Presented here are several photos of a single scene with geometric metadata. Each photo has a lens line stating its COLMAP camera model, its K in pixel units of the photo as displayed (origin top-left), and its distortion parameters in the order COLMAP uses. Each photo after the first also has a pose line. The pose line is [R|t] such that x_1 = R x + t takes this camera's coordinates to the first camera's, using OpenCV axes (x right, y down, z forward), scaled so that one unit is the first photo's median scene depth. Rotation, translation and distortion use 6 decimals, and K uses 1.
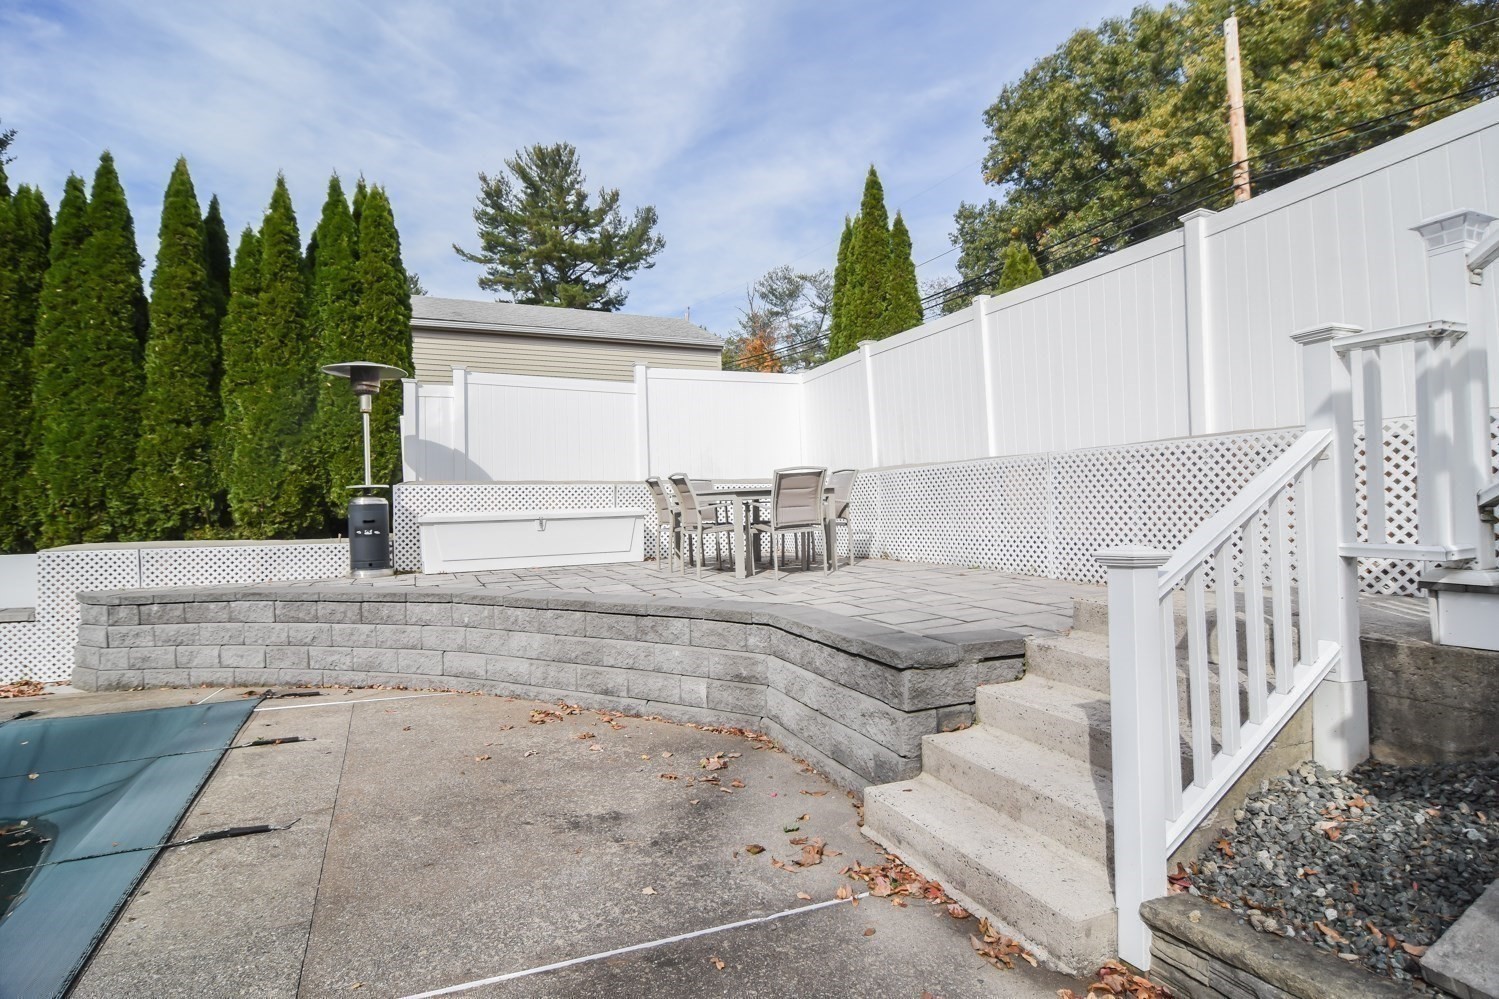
lens RADIAL K [[778.5, 0, 748.4], [0, 778.5, 502.2], [0, 0, 1]] dist [-0.033365, -0.000410]
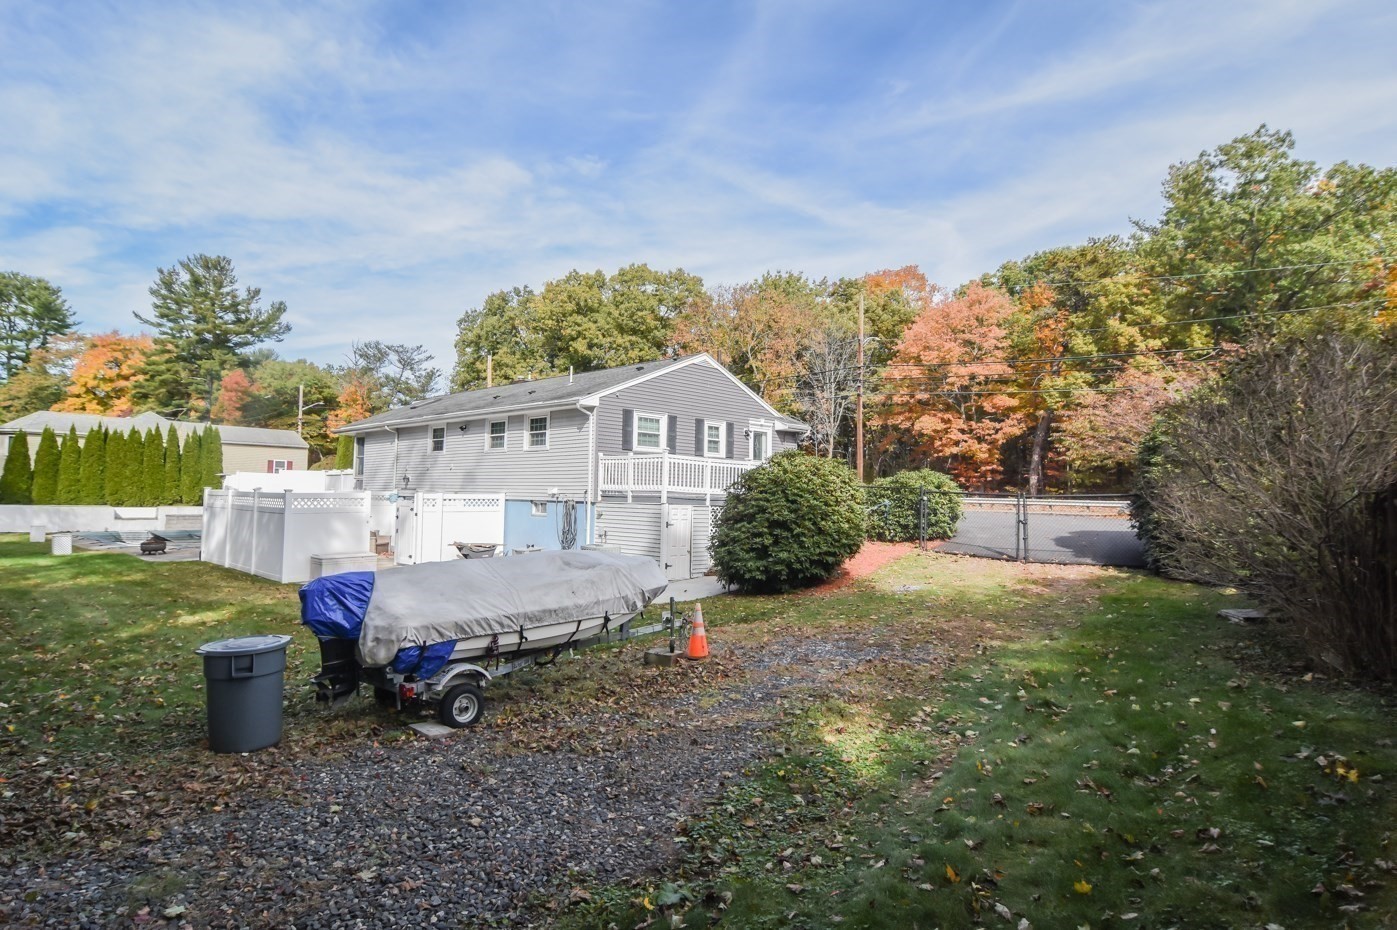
lens RADIAL K [[725.5, 0, 696.7], [0, 725.5, 453.5], [0, 0, 1]] dist [-0.033365, -0.000410]
pose [[0.910833, 0.056666, 0.408867, 0.064628], [-0.036665, 0.997724, -0.056599, -0.022128], [-0.411143, 0.036561, 0.910837, -0.681307]]
